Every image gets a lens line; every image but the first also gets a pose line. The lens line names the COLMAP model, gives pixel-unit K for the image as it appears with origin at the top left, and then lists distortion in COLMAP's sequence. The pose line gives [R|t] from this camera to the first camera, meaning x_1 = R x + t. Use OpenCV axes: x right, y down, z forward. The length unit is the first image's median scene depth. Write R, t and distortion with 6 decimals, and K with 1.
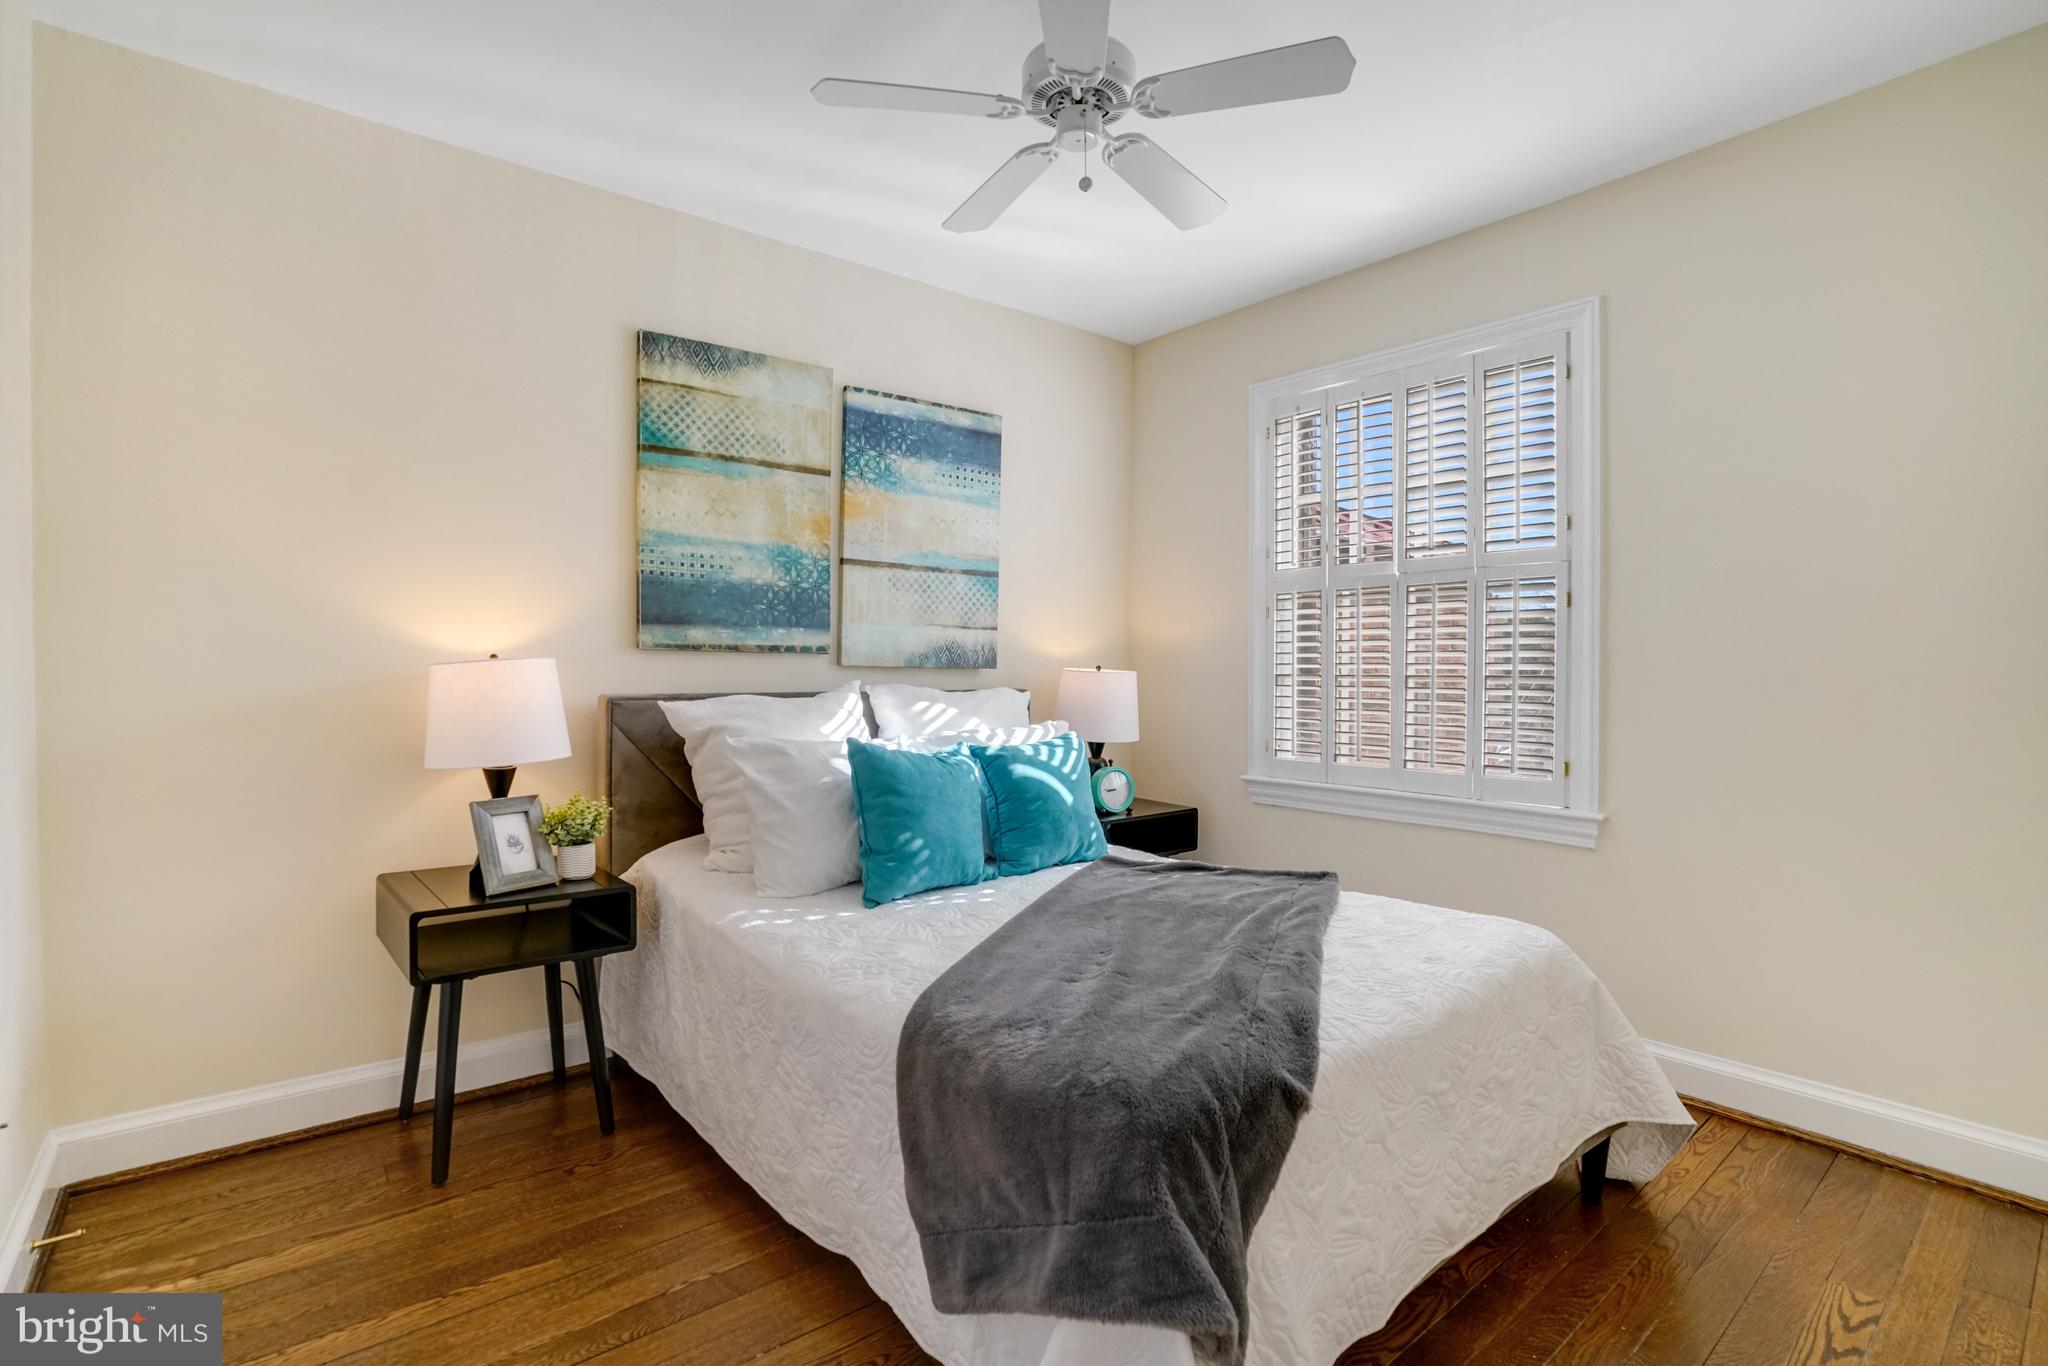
lens RADIAL K [[1014.1, 0, 1024.0], [0, 1014.1, 683.0], [0, 0, 1]] dist [-0.000700, -0.000065]
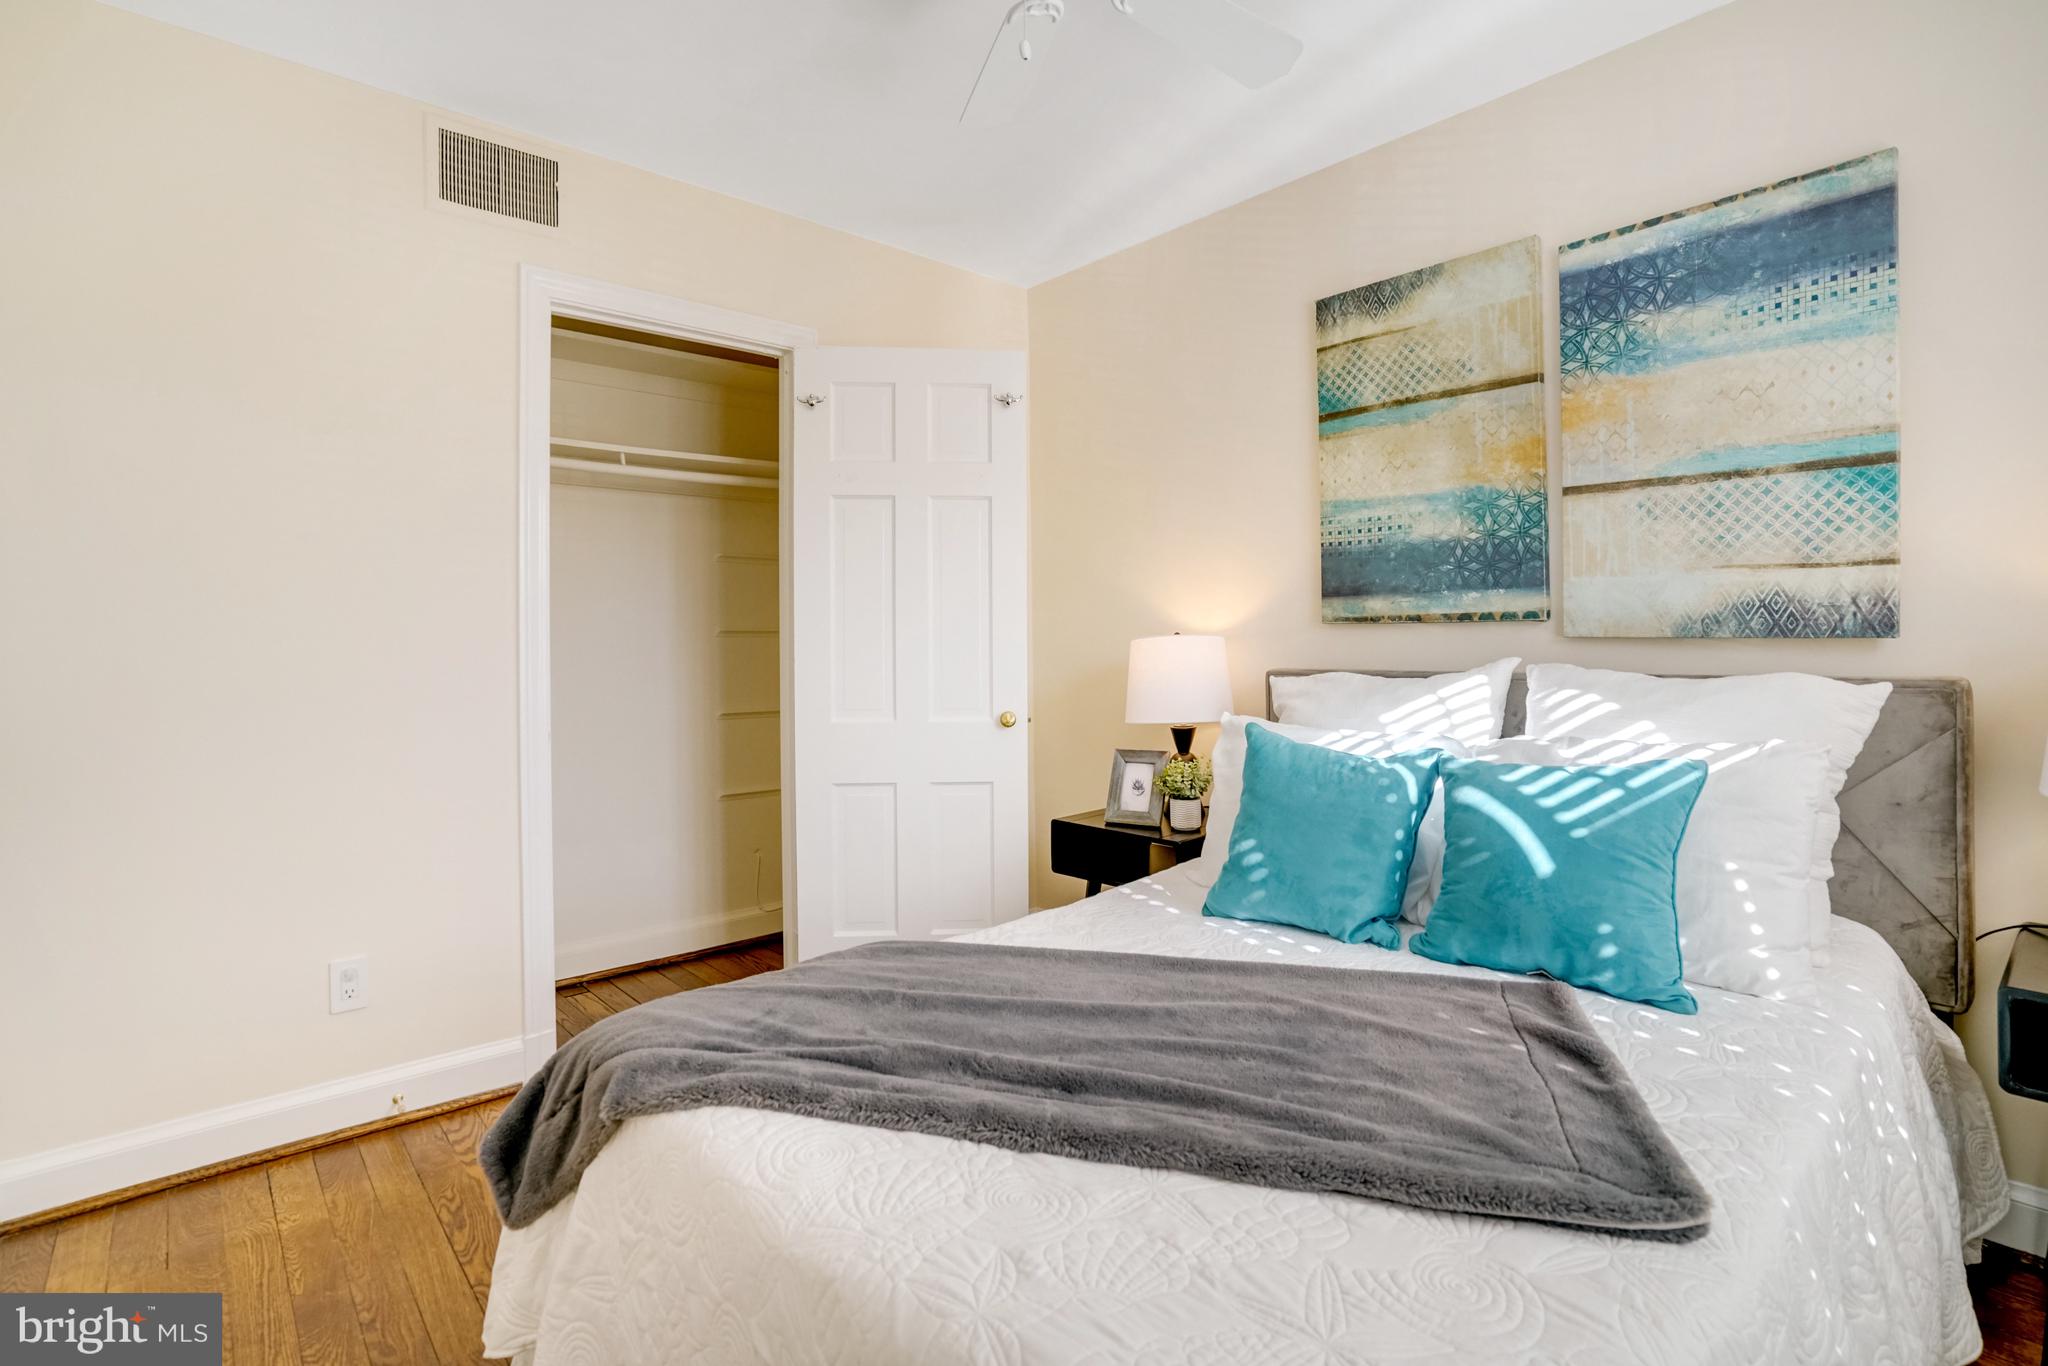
lens RADIAL K [[1029.9, 0, 1024.7], [0, 1029.9, 643.0], [0, 0, 1]] dist [0.029229, 0.000705]
pose [[0.053240, -0.004527, -0.998571, 0.562304], [-0.006064, 0.999970, -0.004857, -0.007134], [0.998563, 0.006314, 0.053211, 0.606832]]
